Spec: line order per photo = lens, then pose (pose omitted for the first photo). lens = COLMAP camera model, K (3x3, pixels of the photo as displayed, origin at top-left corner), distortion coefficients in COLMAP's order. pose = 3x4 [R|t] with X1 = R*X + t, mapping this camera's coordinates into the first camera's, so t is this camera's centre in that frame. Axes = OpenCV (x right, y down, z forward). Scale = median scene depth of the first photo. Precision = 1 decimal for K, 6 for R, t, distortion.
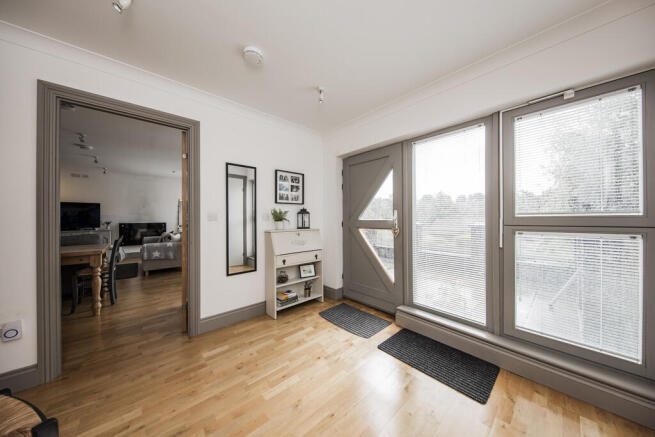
lens RADIAL K [[210.4, 0, 327.5], [0, 210.4, 218.5], [0, 0, 1]] dist [-0.000190, -0.000056]
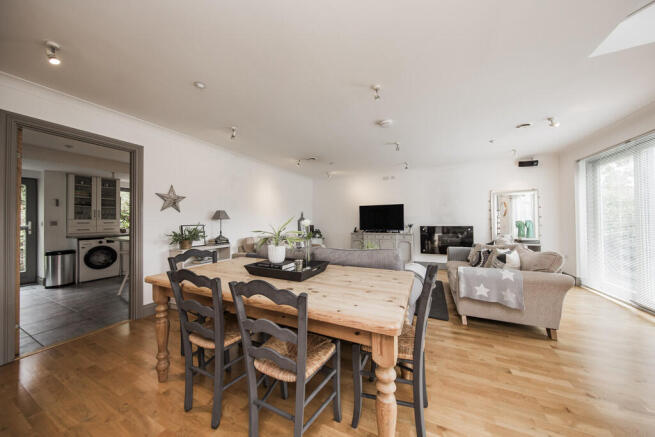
lens RADIAL K [[210.4, 0, 327.5], [0, 210.4, 218.5], [0, 0, 1]] dist [-0.000190, -0.000056]
pose [[0.377900, -0.014784, -0.925728, -0.364483], [0.007780, 0.999888, -0.012793, -0.000755], [0.925814, -0.002368, 0.377973, 0.351489]]
